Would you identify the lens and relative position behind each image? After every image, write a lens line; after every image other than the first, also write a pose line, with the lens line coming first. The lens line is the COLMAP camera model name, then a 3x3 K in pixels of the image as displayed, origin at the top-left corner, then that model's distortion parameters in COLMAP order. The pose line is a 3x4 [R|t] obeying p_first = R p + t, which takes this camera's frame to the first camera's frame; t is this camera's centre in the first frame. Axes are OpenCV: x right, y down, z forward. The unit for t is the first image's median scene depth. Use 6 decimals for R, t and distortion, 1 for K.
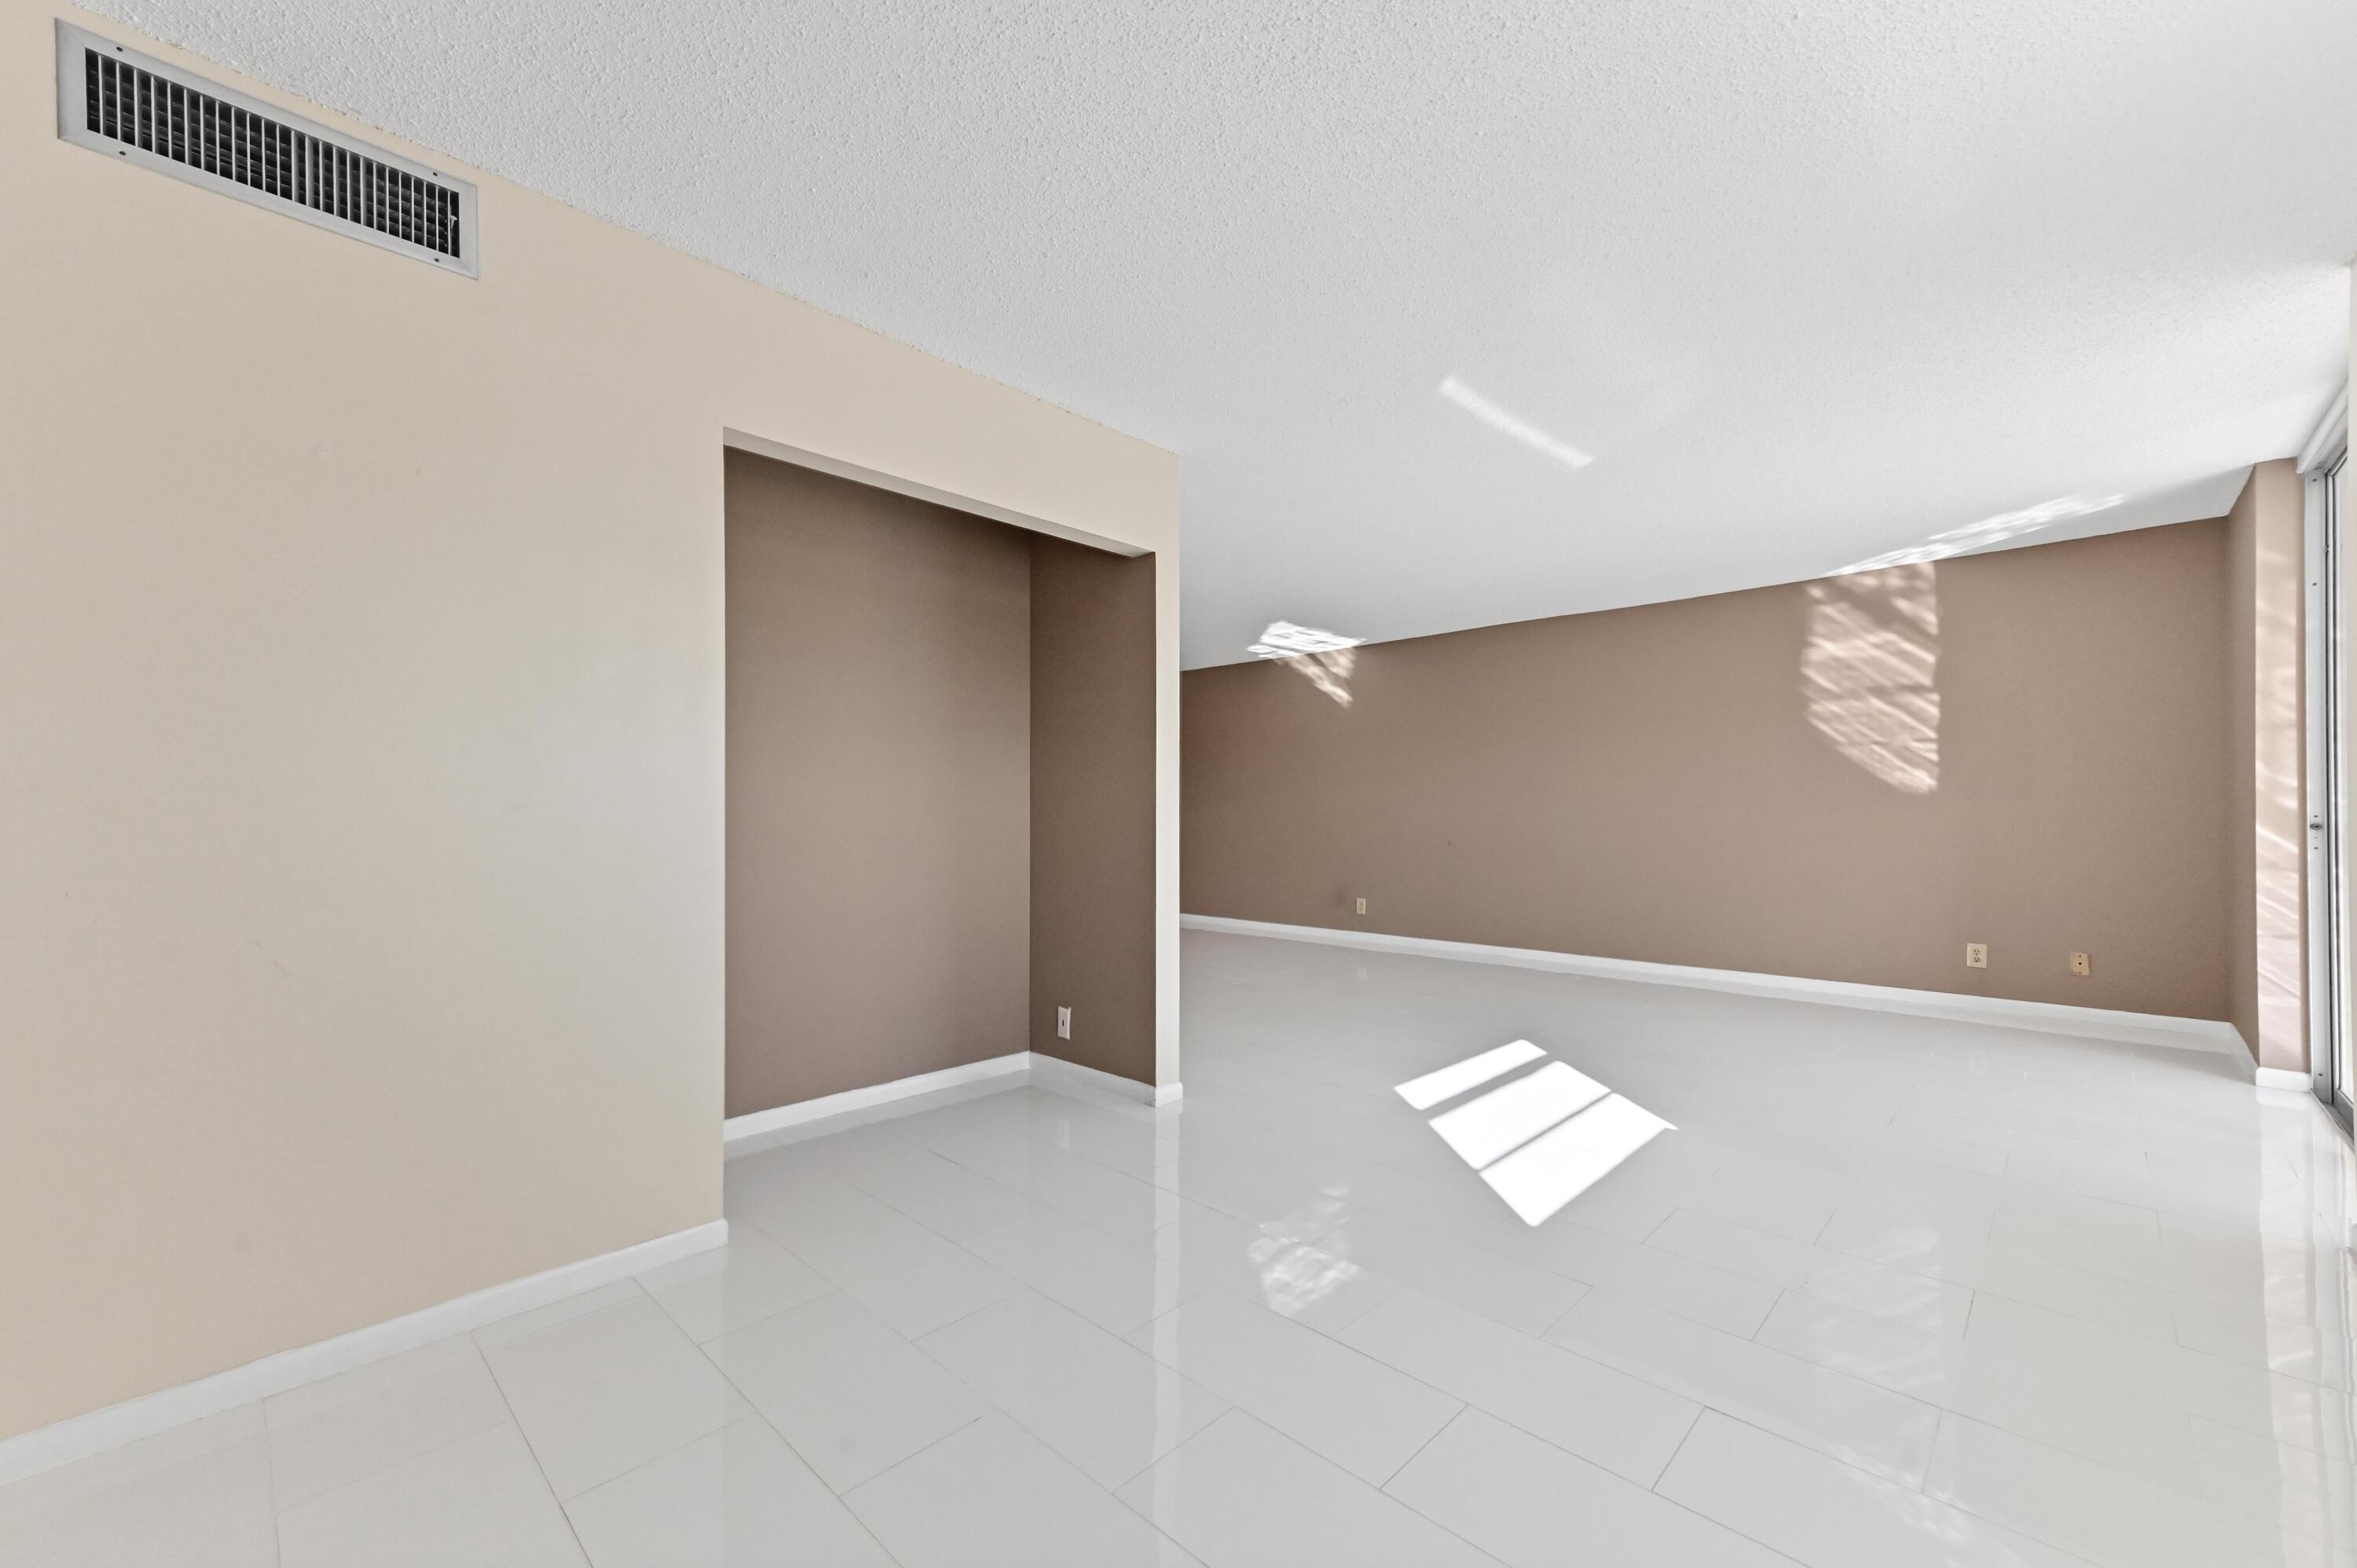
lens RADIAL K [[932.5, 0, 1180.0], [0, 932.5, 812.5], [0, 0, 1]] dist [0.010842, 0.000019]
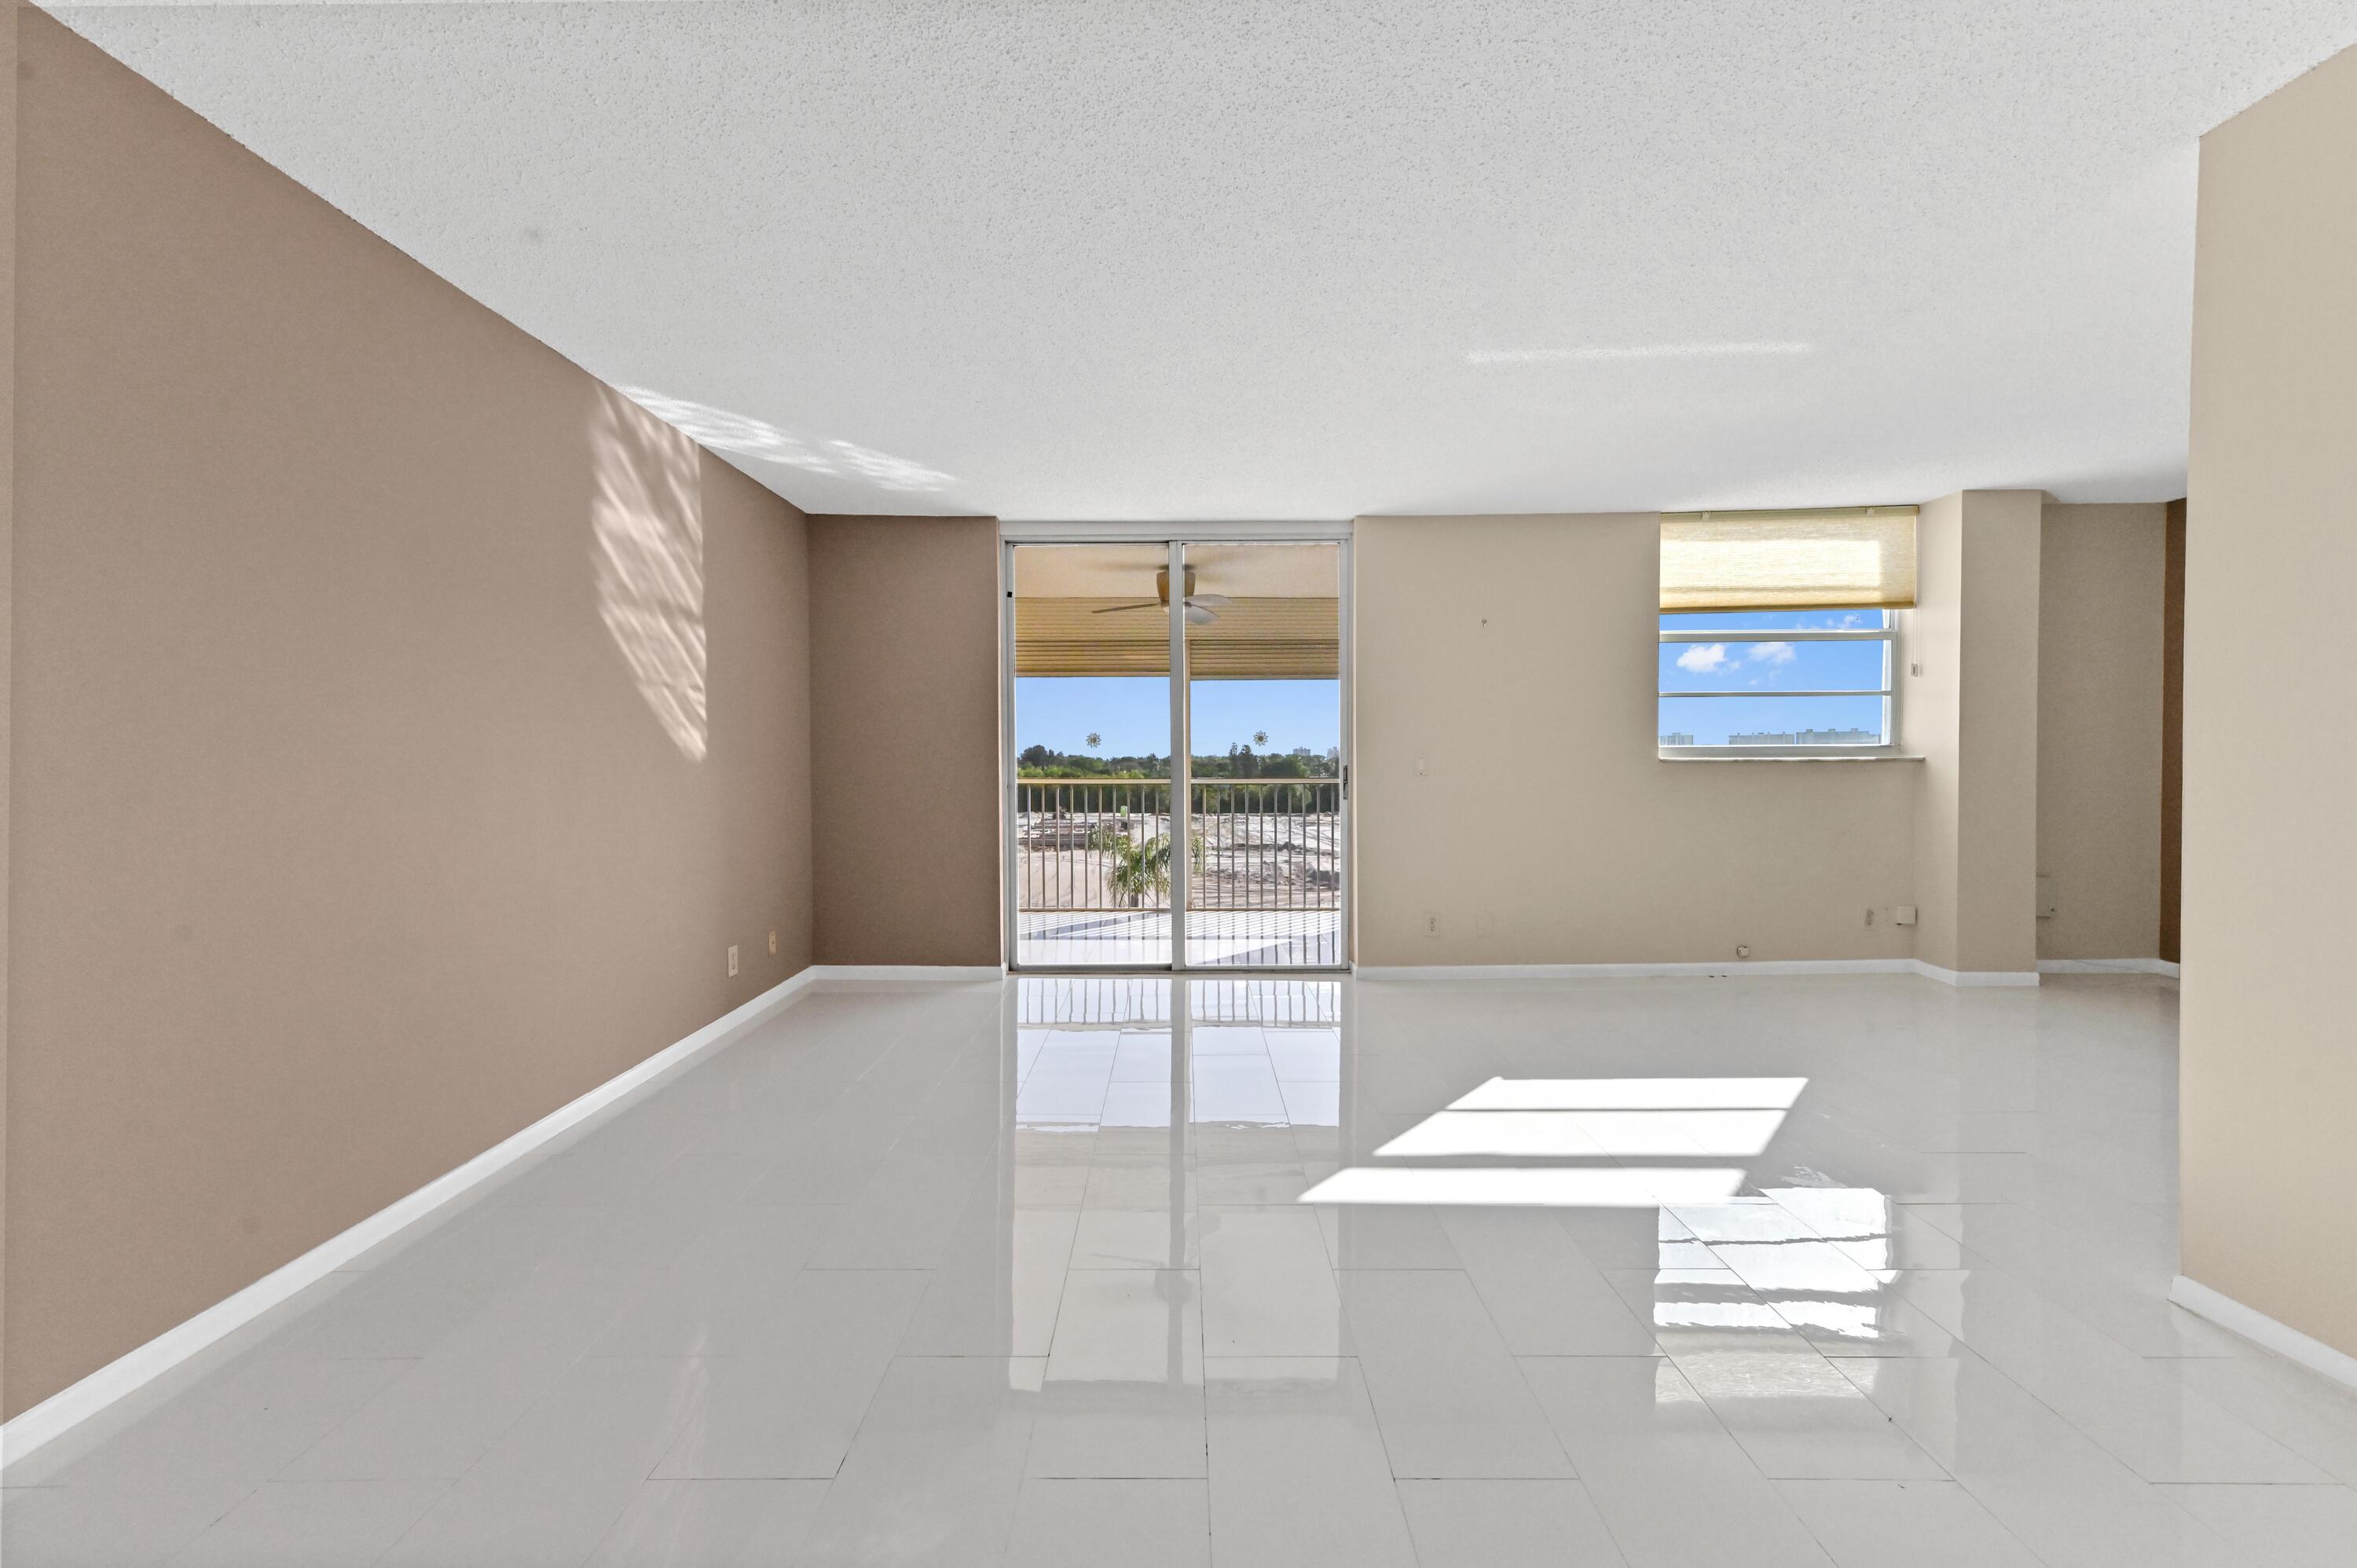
lens RADIAL K [[928.9, 0, 1183.7], [0, 928.9, 773.6], [0, 0, 1]] dist [0.011141, 0.000084]
pose [[-0.696904, -0.003335, 0.717156, 0.010471], [0.006122, 0.999925, 0.010599, -0.015515], [-0.717138, 0.011777, -0.696832, 1.182479]]
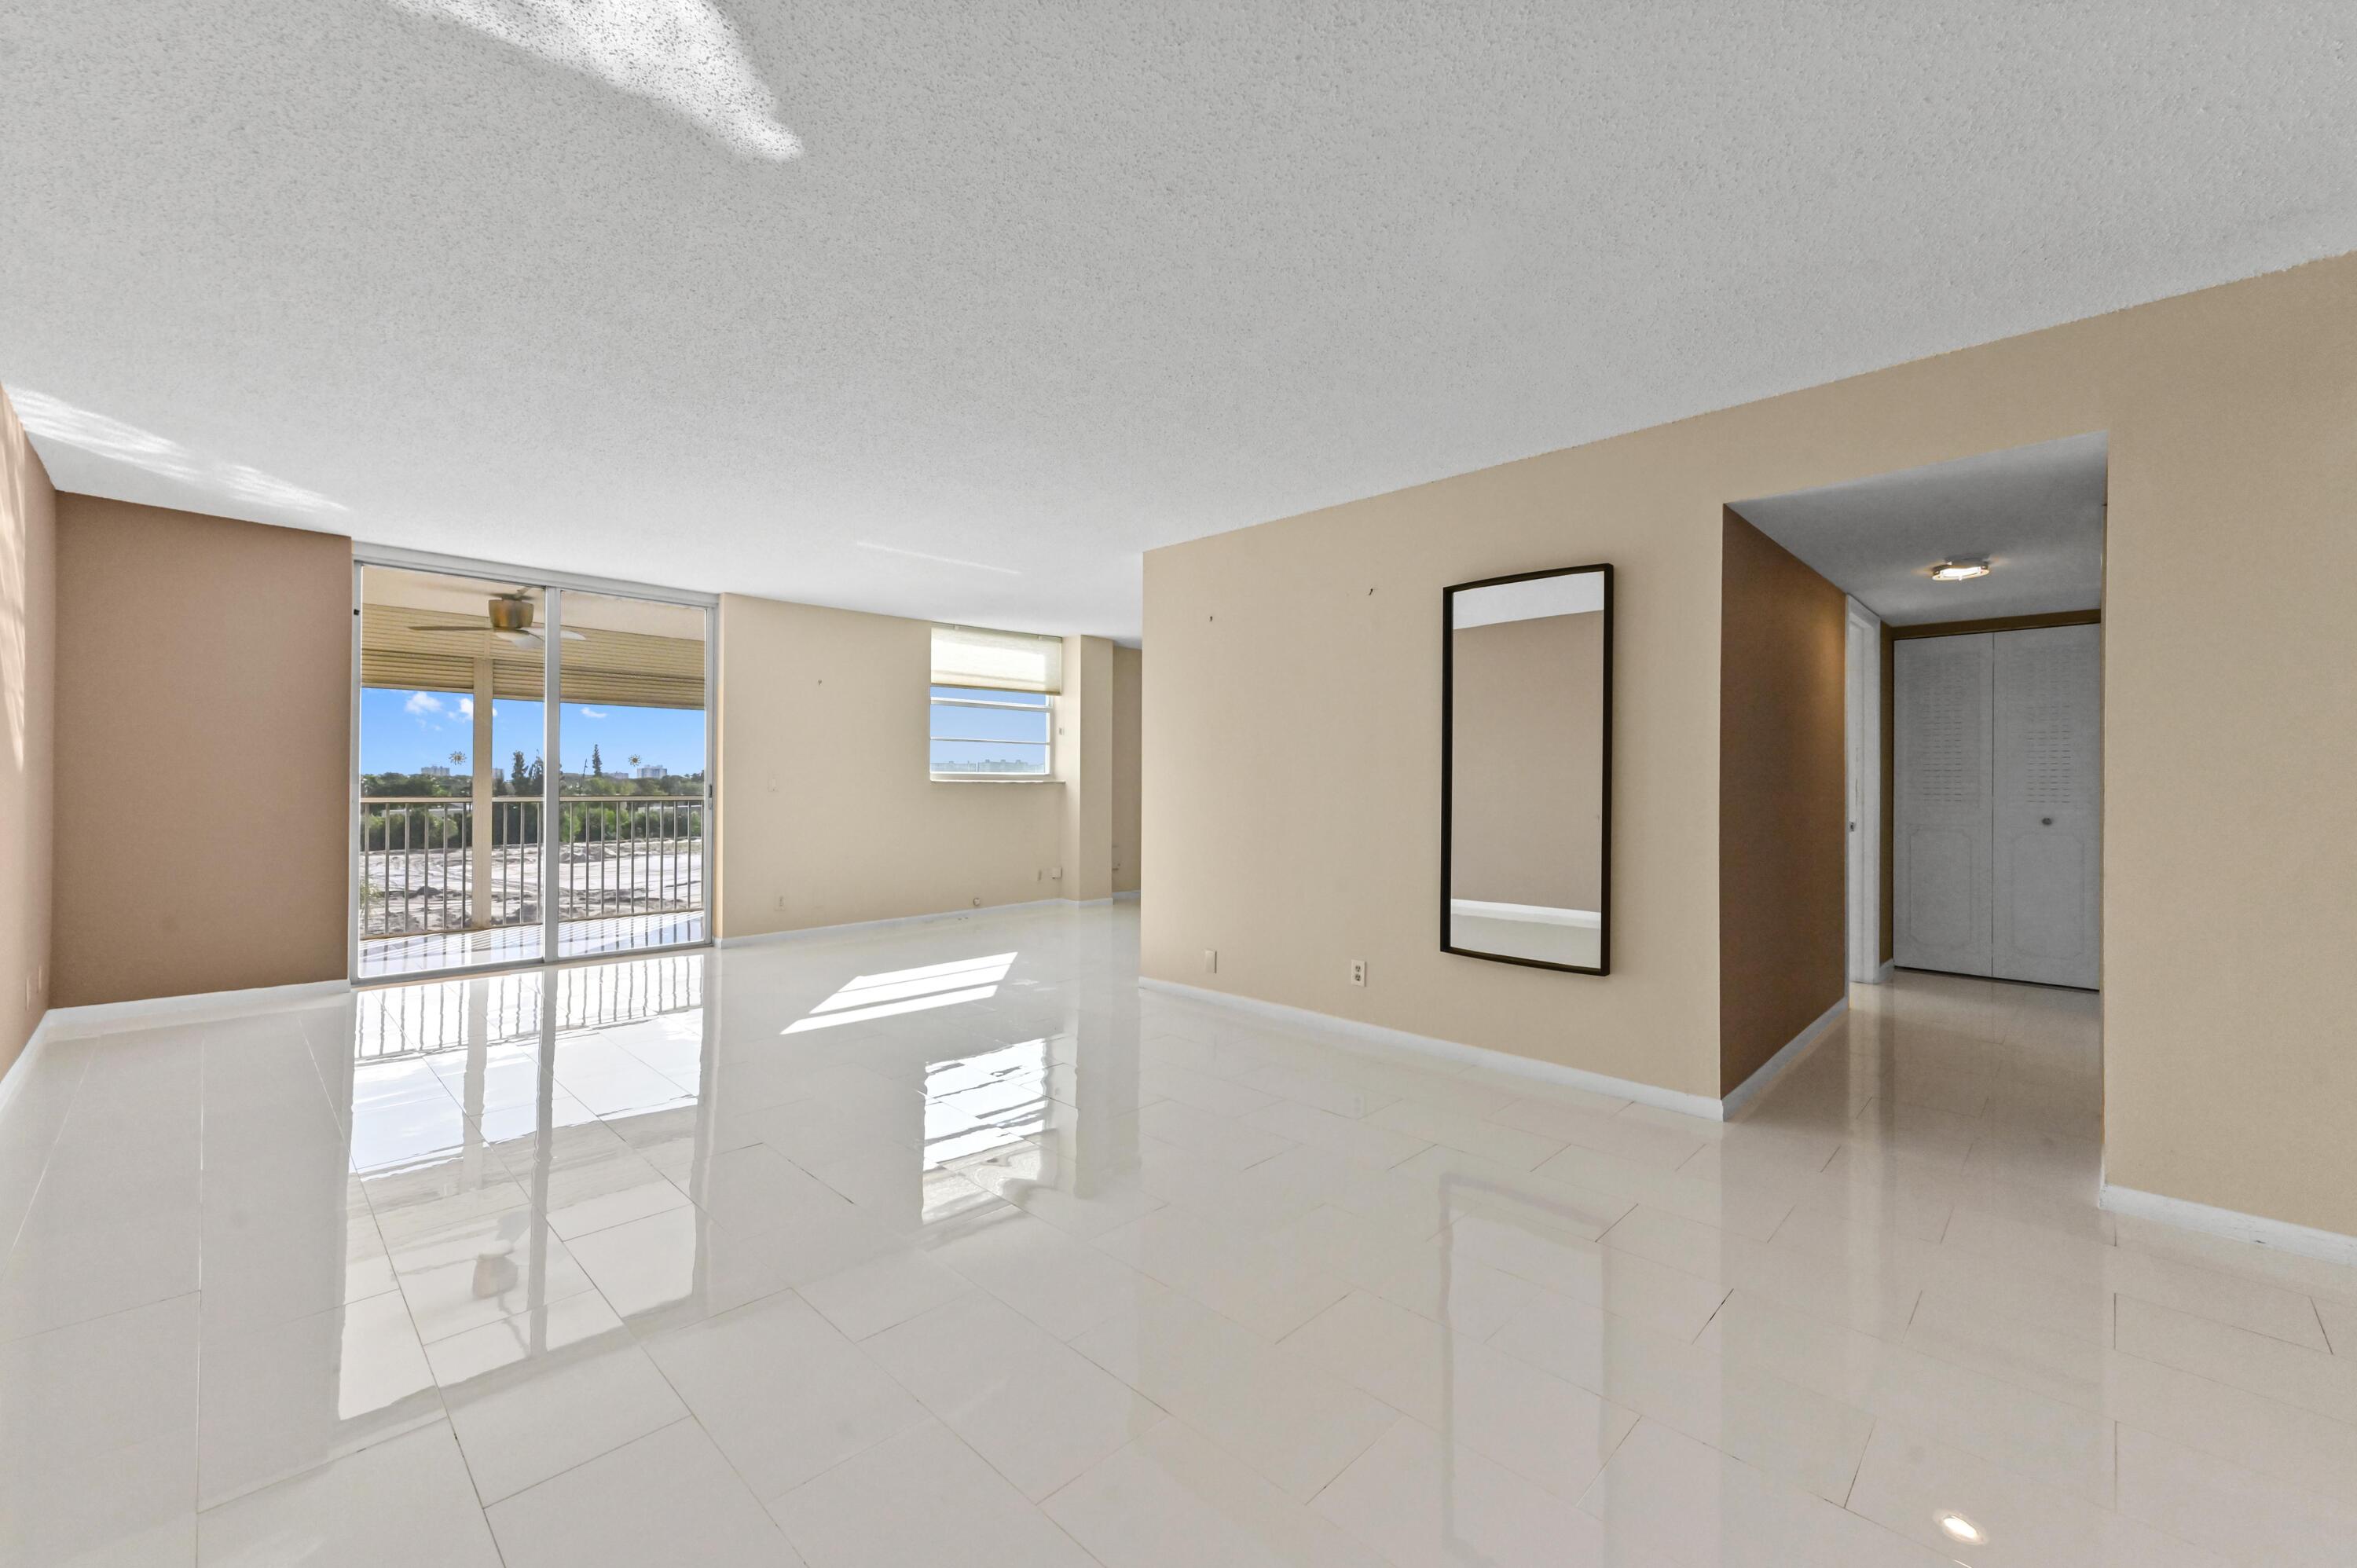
lens RADIAL K [[952.3, 0, 1178.5], [0, 952.3, 784.0], [0, 0, 1]] dist [0.001107, 0.000113]
pose [[-0.999960, -0.000467, 0.008894, -0.041434], [-0.000483, 0.999998, -0.001863, -0.010224], [-0.008894, -0.001868, -0.999959, 1.606817]]
